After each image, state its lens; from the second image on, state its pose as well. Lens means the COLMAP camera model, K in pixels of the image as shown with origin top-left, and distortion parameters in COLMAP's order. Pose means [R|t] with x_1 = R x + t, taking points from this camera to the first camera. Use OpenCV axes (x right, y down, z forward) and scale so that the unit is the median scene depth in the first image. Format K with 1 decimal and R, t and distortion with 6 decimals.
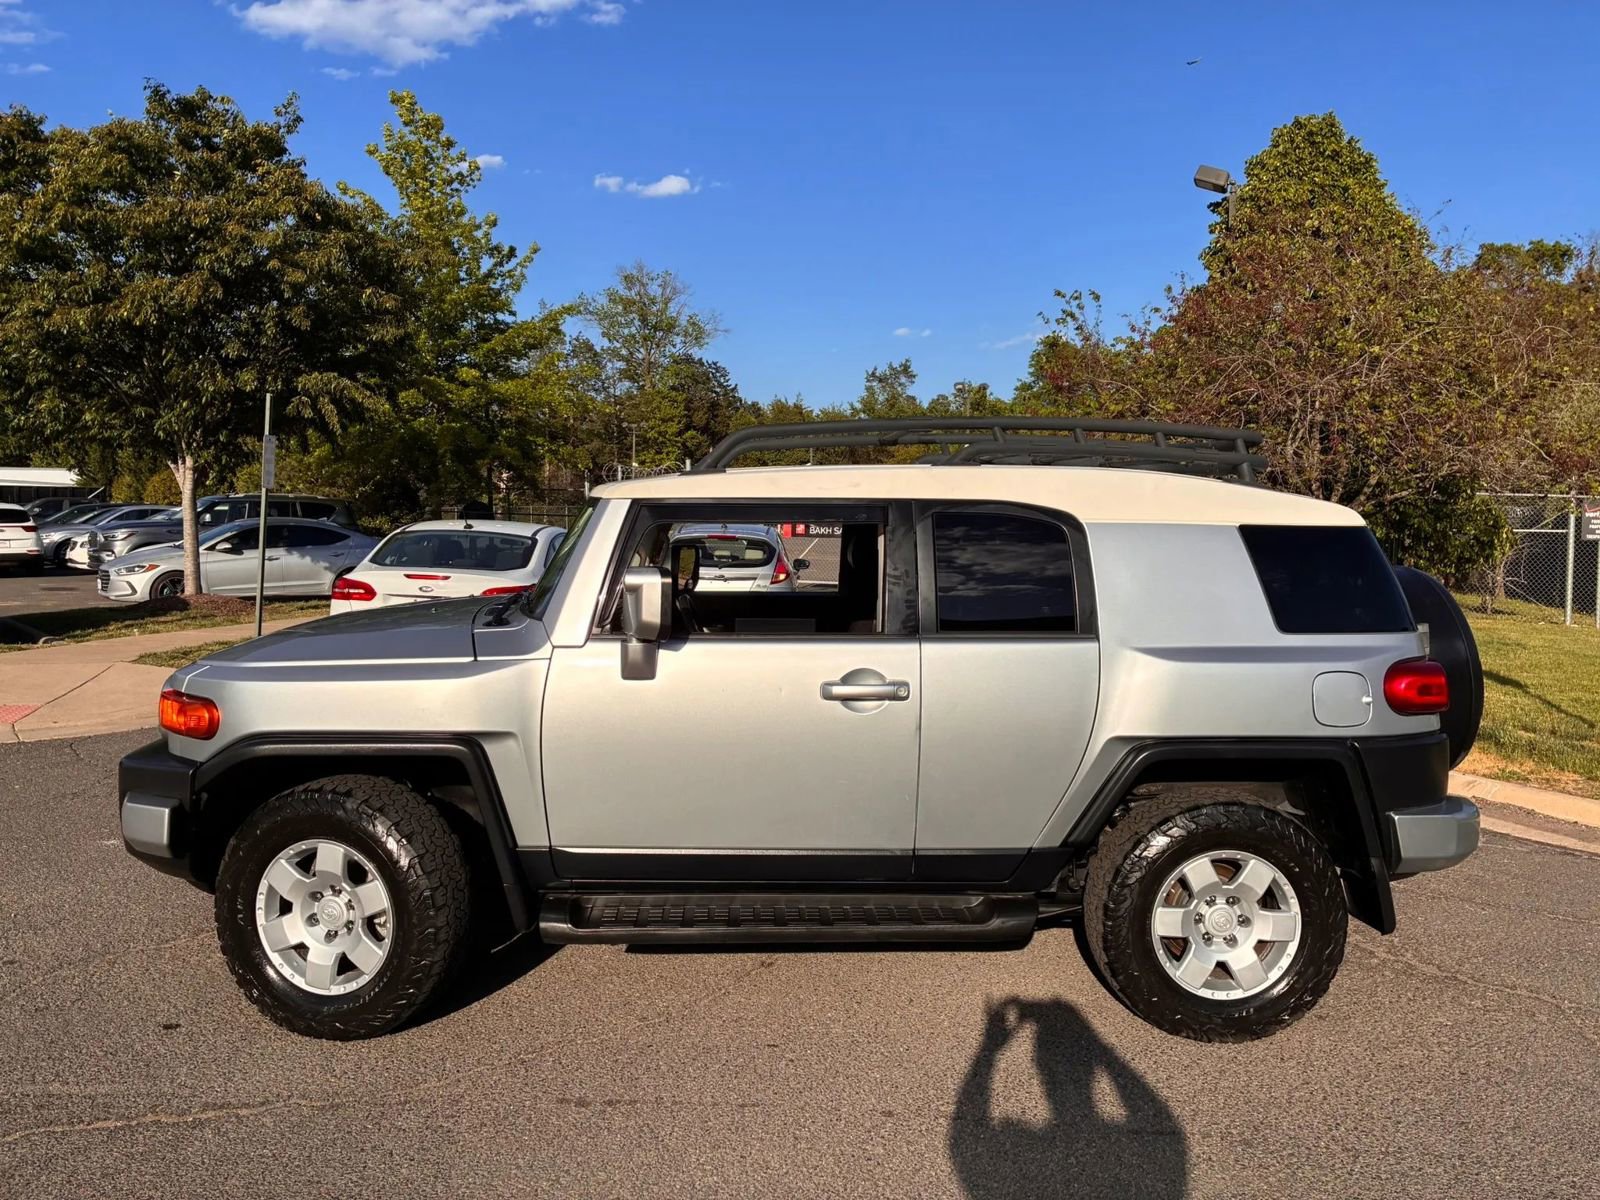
lens RADIAL K [[1204.7, 0, 800.1], [0, 1204.7, 594.1], [0, 0, 1]] dist [0.055660, -0.072630]
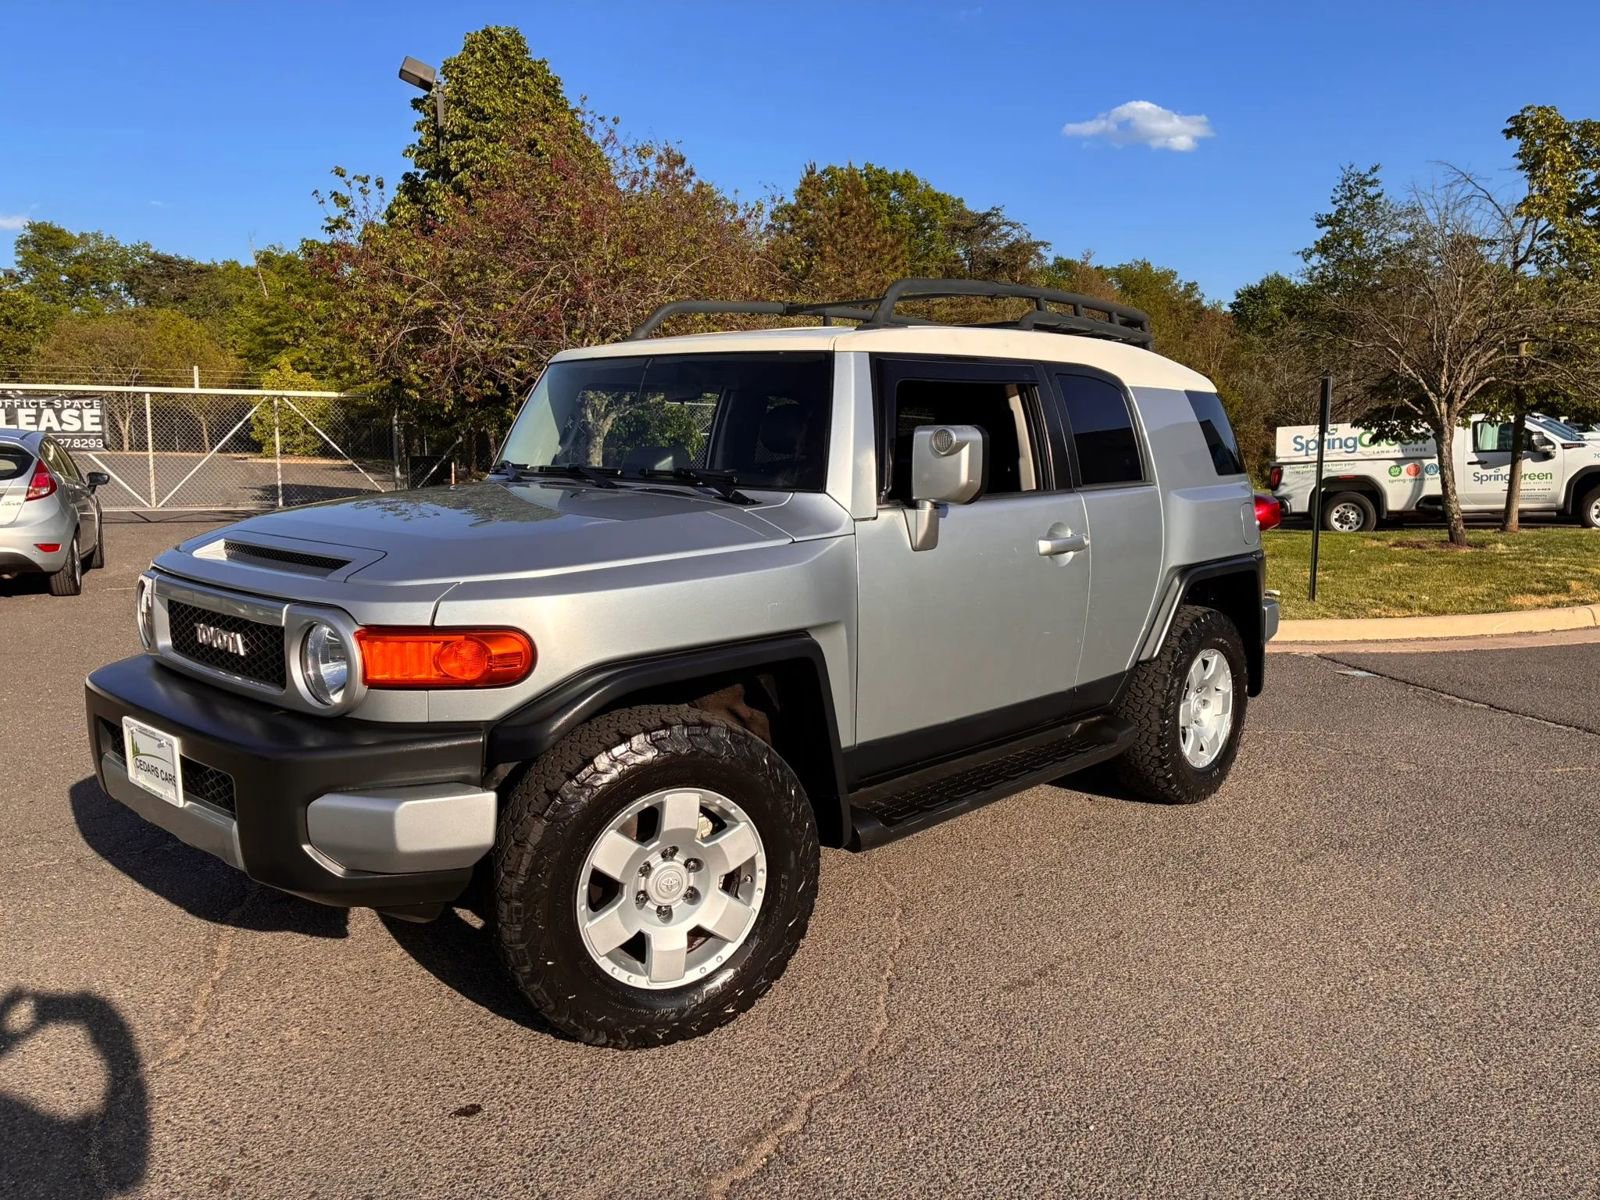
lens RADIAL K [[1204.7, 0, 794.2], [0, 1204.7, 591.3], [0, 0, 1]] dist [0.055660, -0.072630]
pose [[0.724435, -0.101726, 0.681796, -0.645925], [0.055898, 0.994463, 0.088984, 0.011175], [-0.687073, -0.026352, 0.726110, 0.303540]]
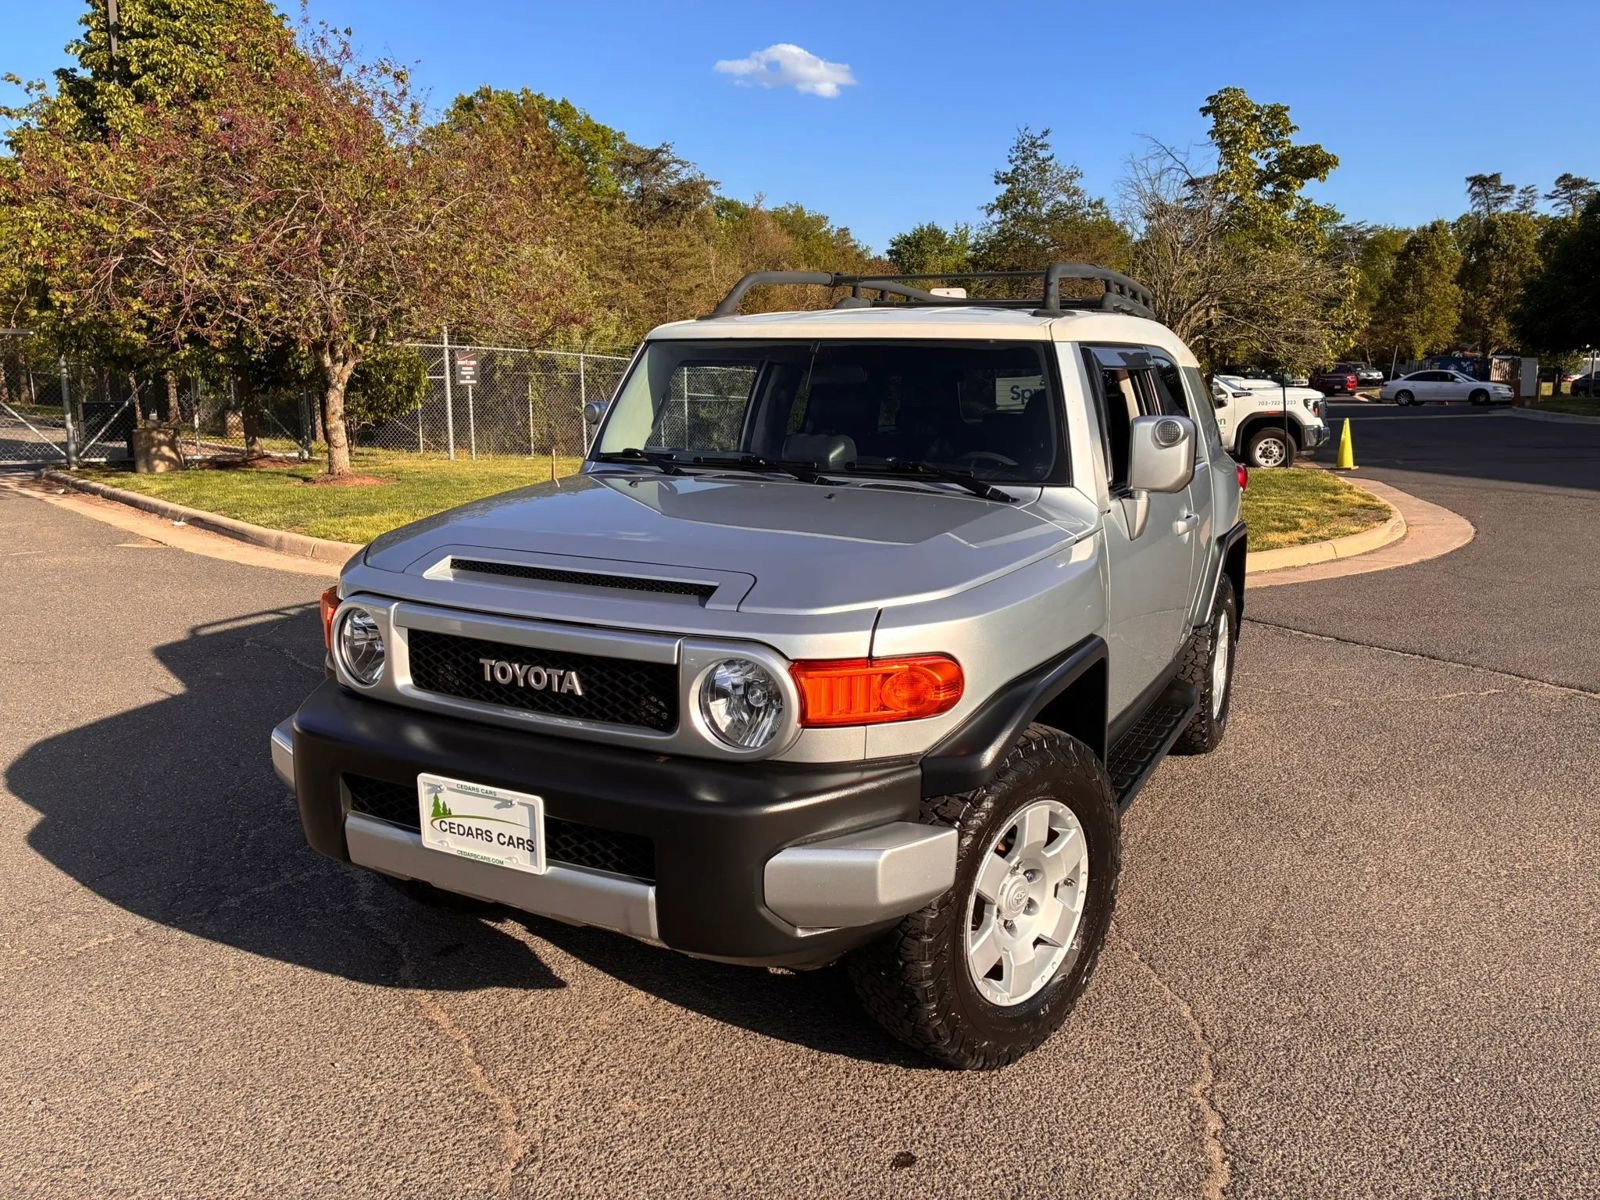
lens RADIAL K [[1204.7, 0, 795.8], [0, 1204.7, 592.1], [0, 0, 1]] dist [0.055660, -0.072630]
pose [[0.505679, -0.163207, 0.847143, -0.824051], [0.059033, 0.986187, 0.154757, -0.038224], [-0.860699, -0.028248, 0.508329, 0.573039]]
